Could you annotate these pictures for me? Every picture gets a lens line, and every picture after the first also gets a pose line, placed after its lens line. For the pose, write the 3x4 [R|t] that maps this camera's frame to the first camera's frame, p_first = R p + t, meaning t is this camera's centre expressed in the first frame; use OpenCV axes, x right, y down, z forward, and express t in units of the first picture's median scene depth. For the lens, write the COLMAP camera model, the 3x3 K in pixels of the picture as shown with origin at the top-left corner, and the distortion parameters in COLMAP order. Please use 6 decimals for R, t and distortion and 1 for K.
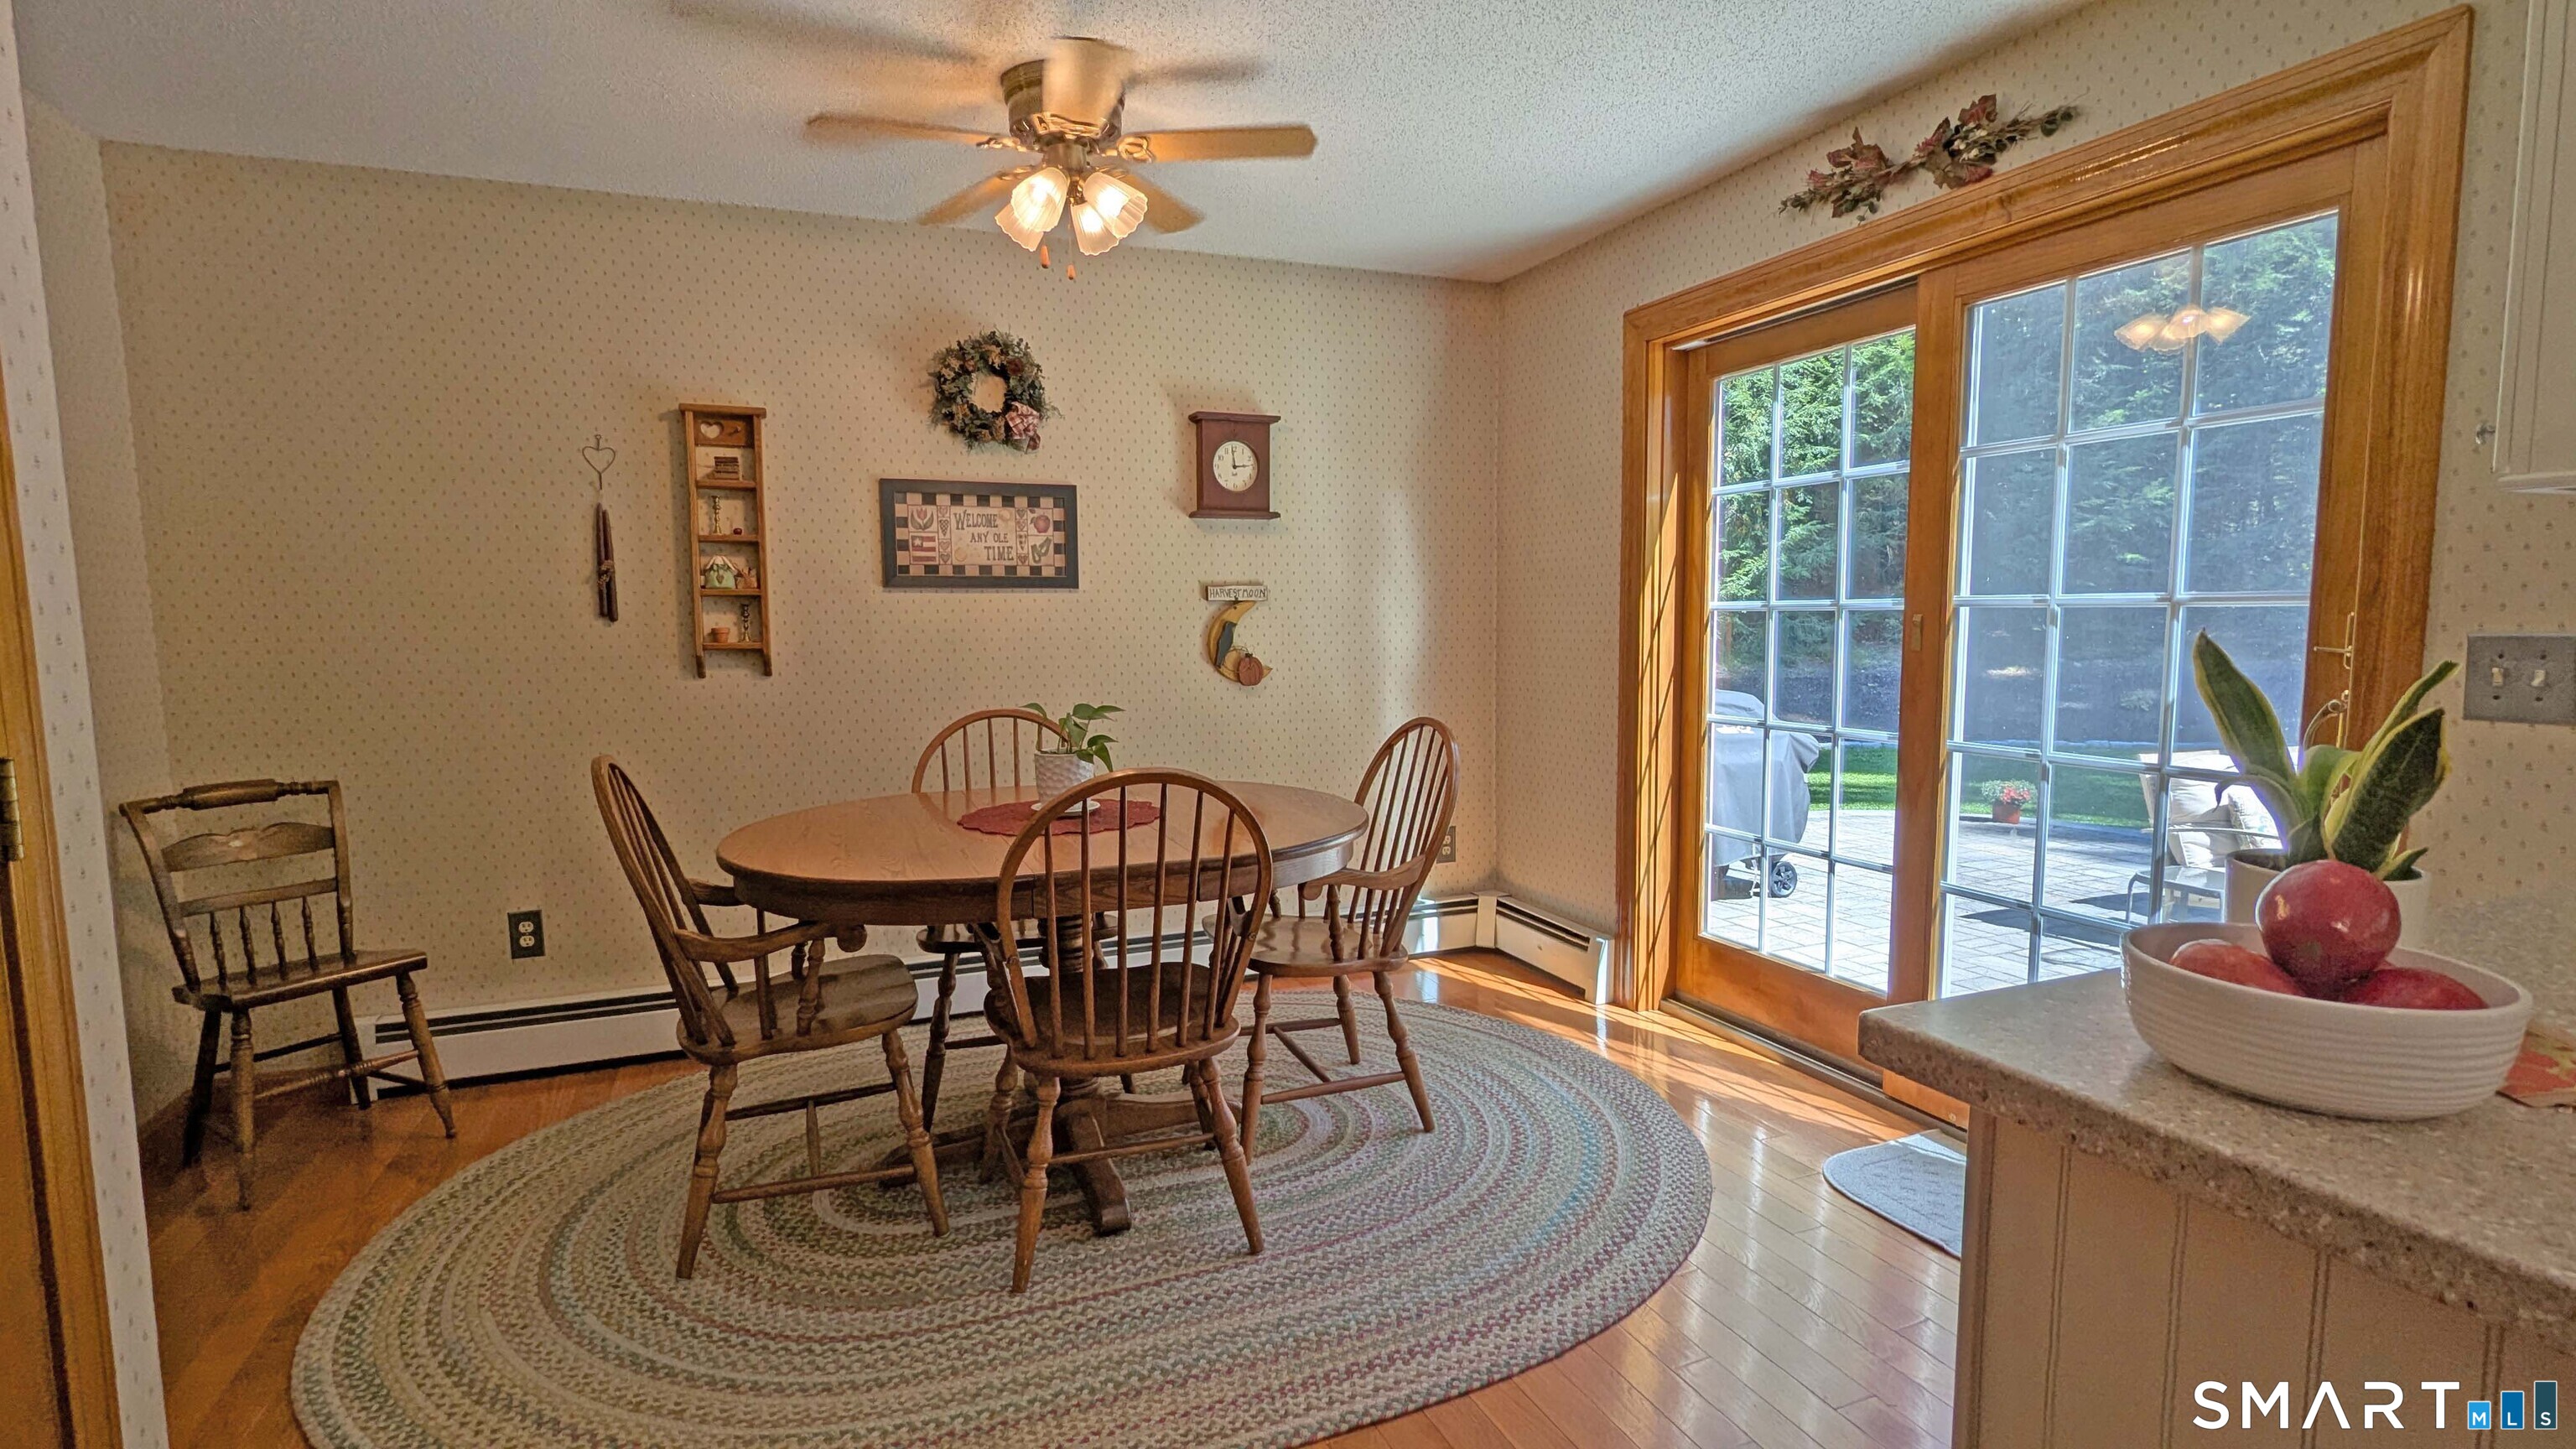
lens RADIAL K [[1211.3, 0, 1289.5], [0, 1211.3, 726.6], [0, 0, 1]] dist [-0.001803, 0.002021]
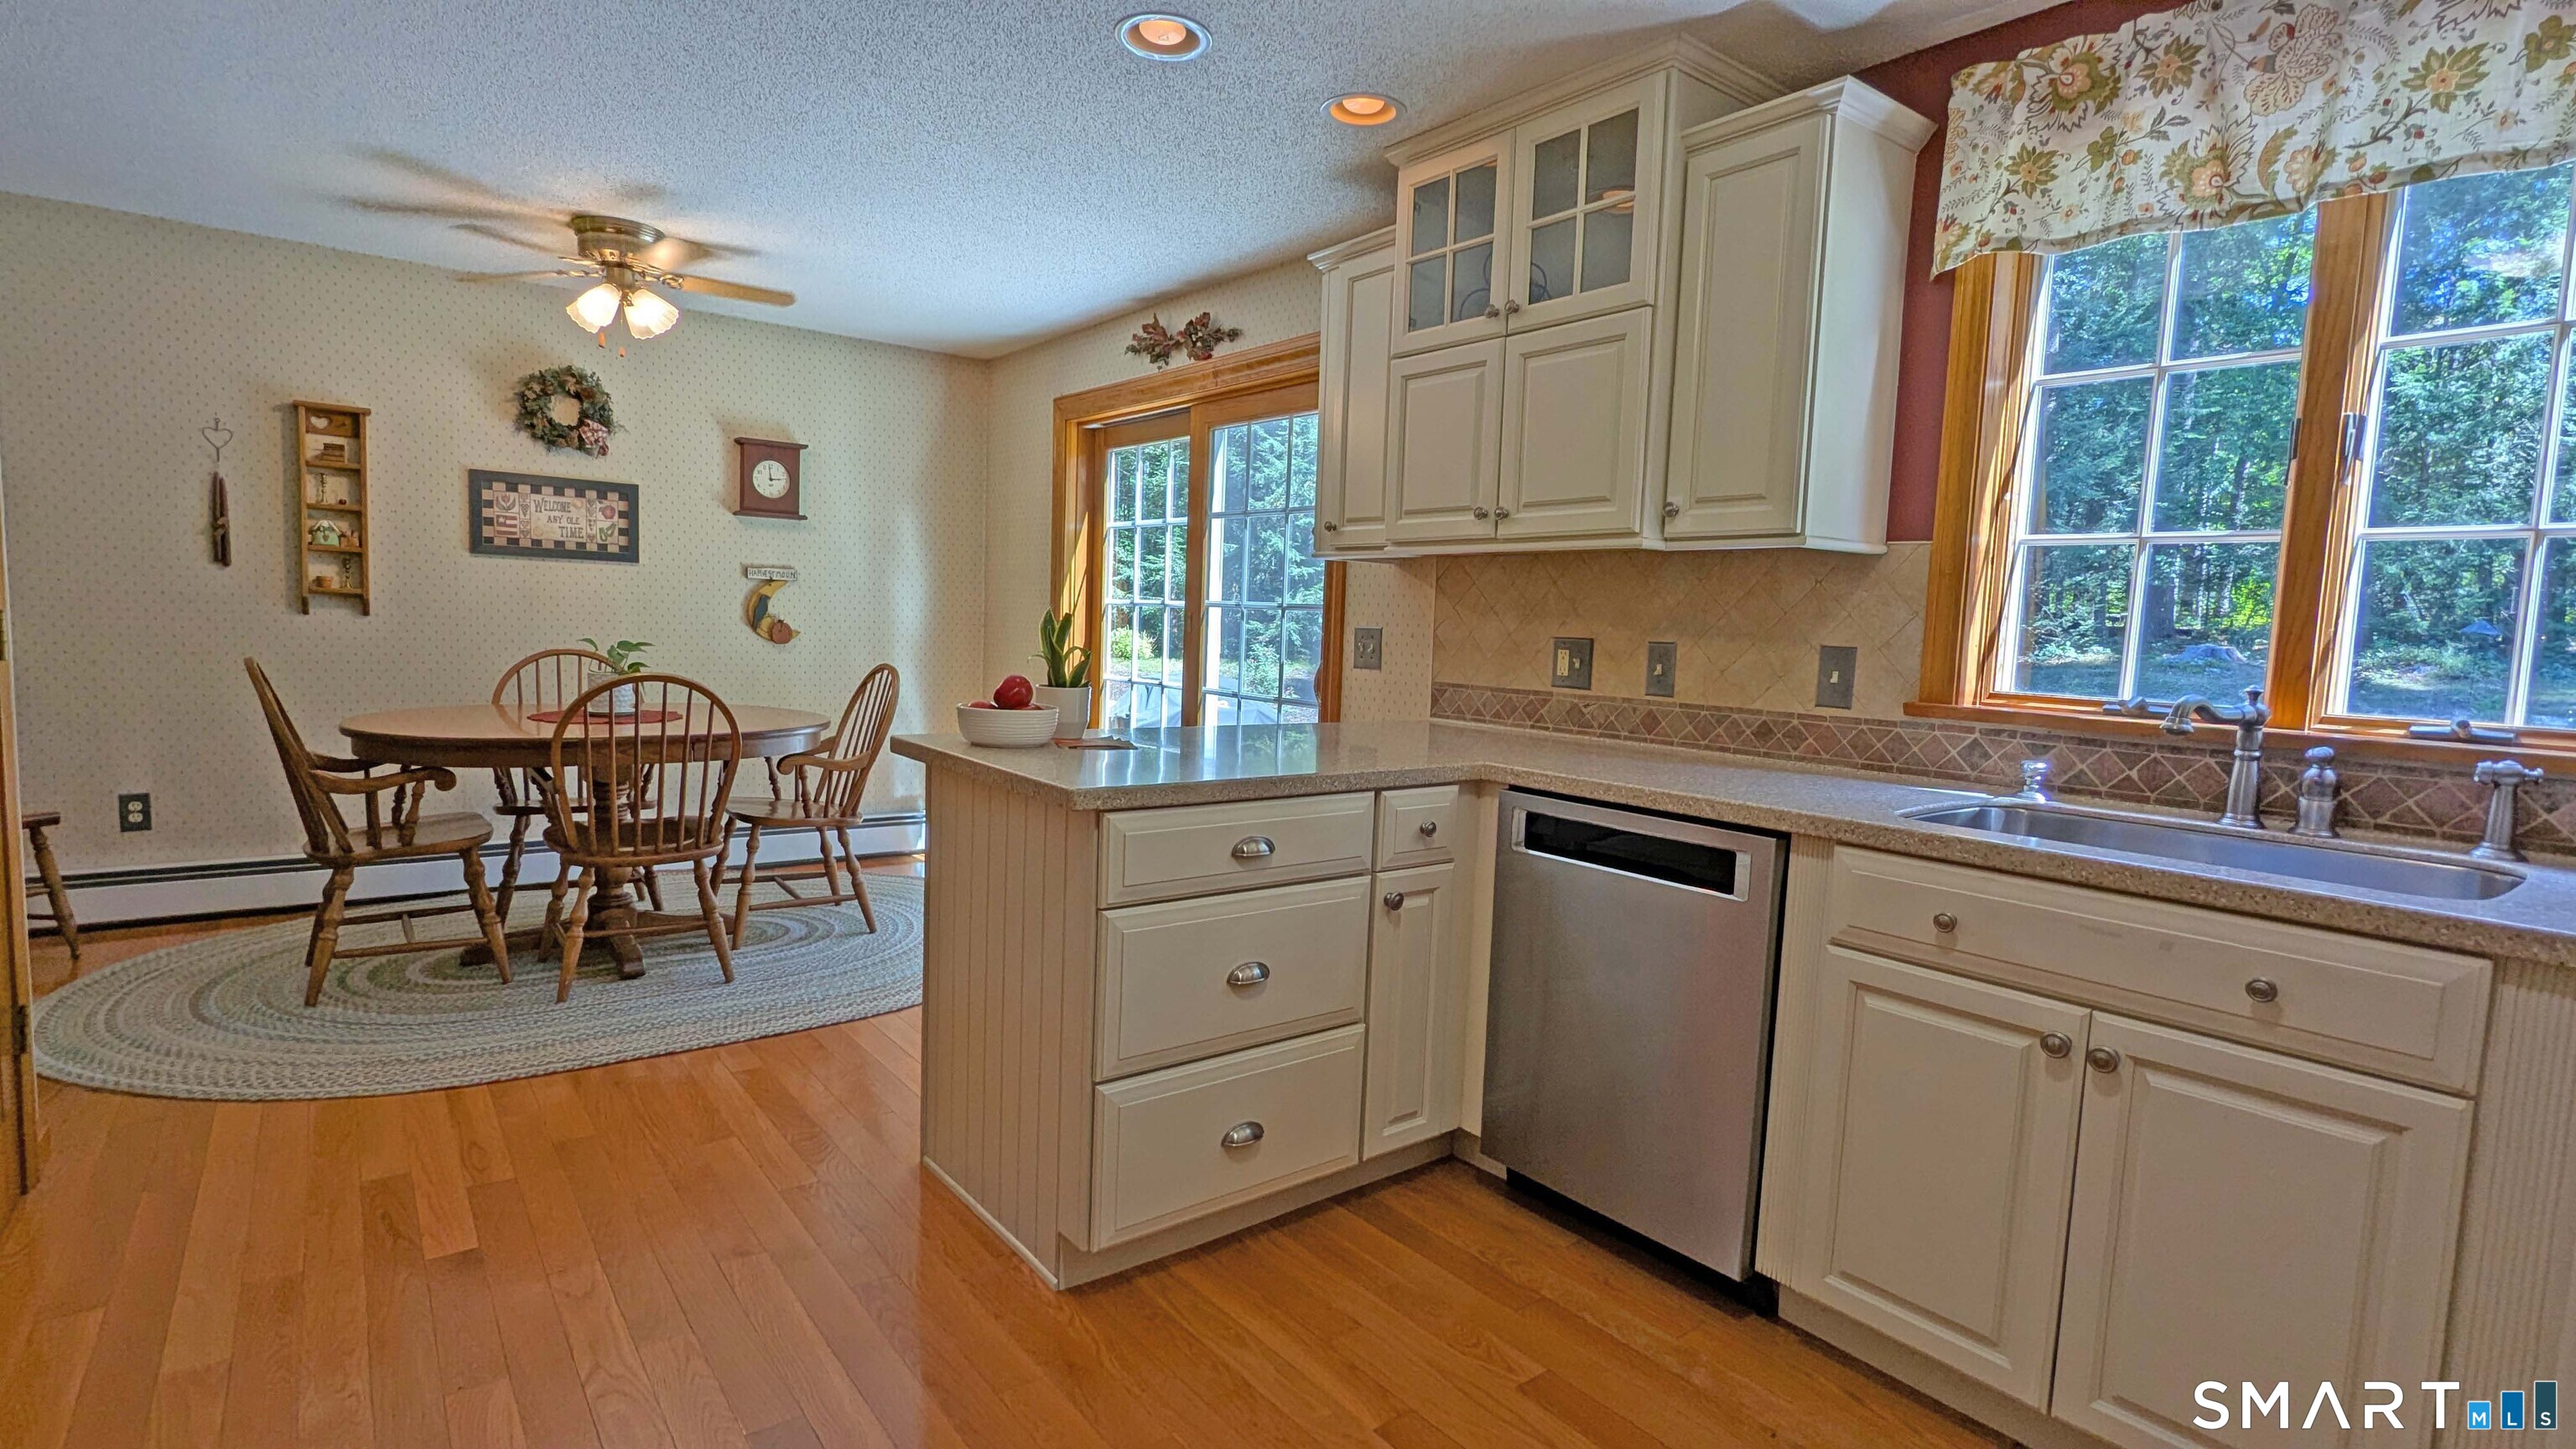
lens RADIAL K [[1211.3, 0, 1282.1], [0, 1211.3, 732.2], [0, 0, 1]] dist [-0.001803, 0.002021]
pose [[0.961459, 0.024808, 0.273828, 0.160805], [-0.026070, 0.999660, 0.000968, 0.057030], [-0.273710, -0.008070, 0.961778, -0.520553]]
